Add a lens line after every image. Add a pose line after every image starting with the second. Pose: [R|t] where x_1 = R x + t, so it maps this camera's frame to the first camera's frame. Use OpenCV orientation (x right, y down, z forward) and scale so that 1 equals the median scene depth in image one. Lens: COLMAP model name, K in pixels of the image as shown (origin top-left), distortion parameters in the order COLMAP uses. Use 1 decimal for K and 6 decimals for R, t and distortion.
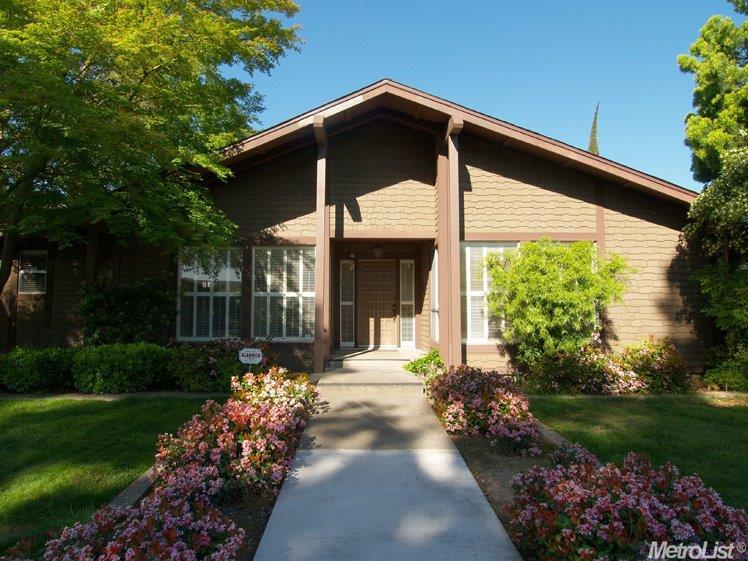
lens RADIAL K [[473.9, 0, 369.7], [0, 473.9, 279.7], [0, 0, 1]] dist [-0.019295, 0.000399]
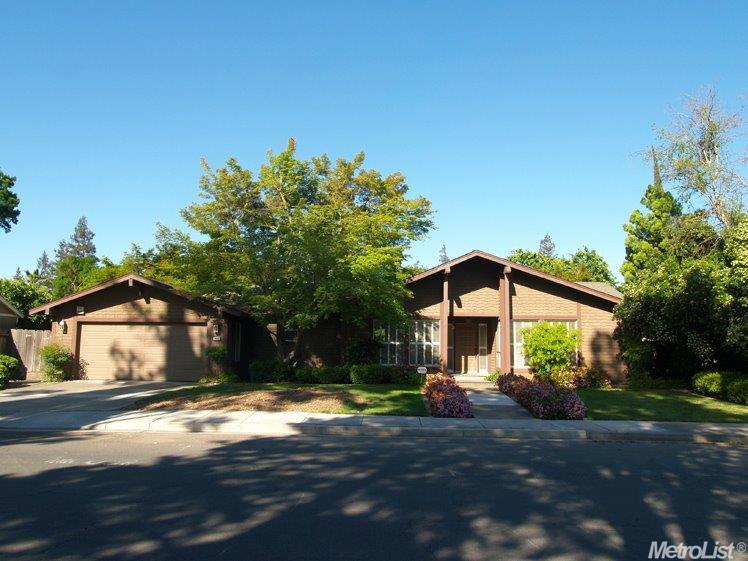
lens RADIAL K [[589.6, 0, 376.1], [0, 589.6, 277.9], [0, 0, 1]] dist [-0.000752, -0.000724]
pose [[0.997781, 0.006049, -0.066303, -0.225733], [-0.010003, 0.998181, -0.059460, -0.099469], [0.065823, 0.059992, 0.996026, -1.611729]]
